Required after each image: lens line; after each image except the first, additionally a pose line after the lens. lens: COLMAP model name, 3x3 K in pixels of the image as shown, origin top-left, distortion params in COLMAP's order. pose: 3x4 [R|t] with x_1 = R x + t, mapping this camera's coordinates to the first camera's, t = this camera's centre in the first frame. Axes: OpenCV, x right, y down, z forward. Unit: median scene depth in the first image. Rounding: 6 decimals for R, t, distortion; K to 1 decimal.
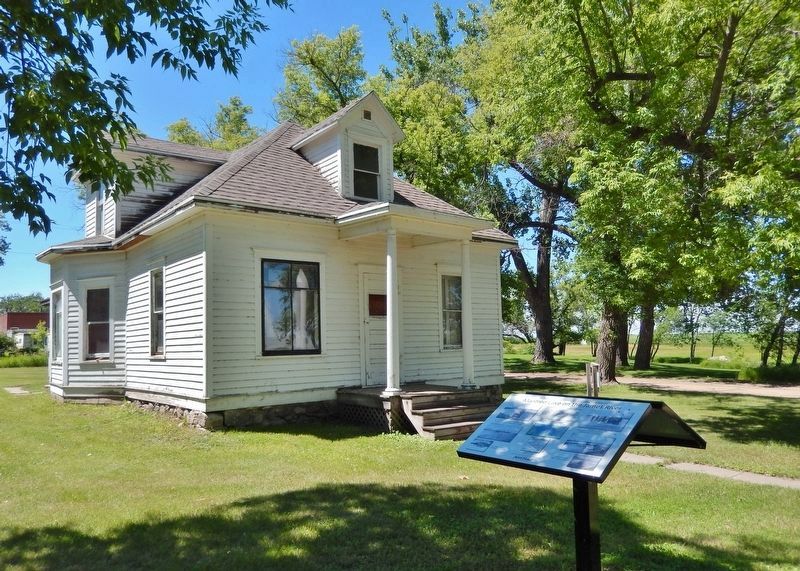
lens RADIAL K [[610.9, 0, 399.7], [0, 610.9, 251.5], [0, 0, 1]] dist [-0.009426, 0.005115]
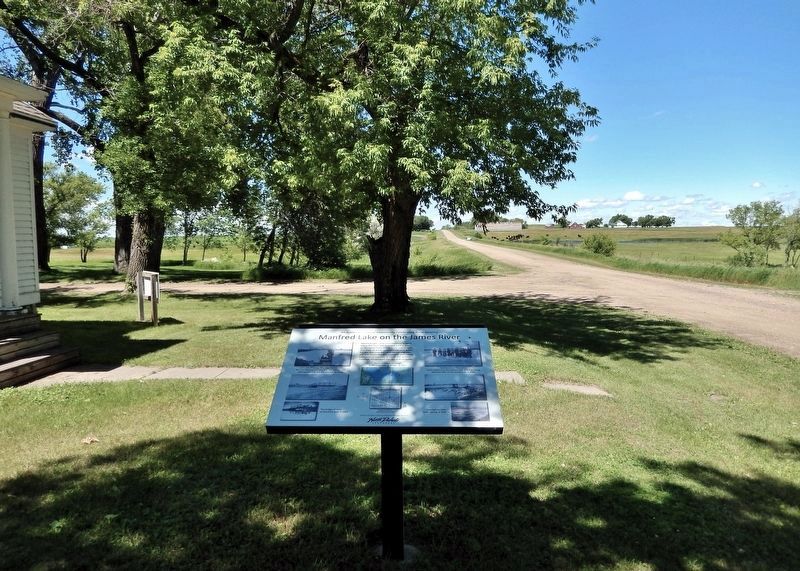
lens RADIAL K [[610.9, 0, 399.7], [0, 610.9, 251.5], [0, 0, 1]] dist [-0.009426, 0.005115]
pose [[0.691373, -0.020007, 0.722221, -0.121651], [-0.093968, 0.988636, 0.117341, 0.021869], [-0.716361, -0.148992, 0.681636, 0.210474]]
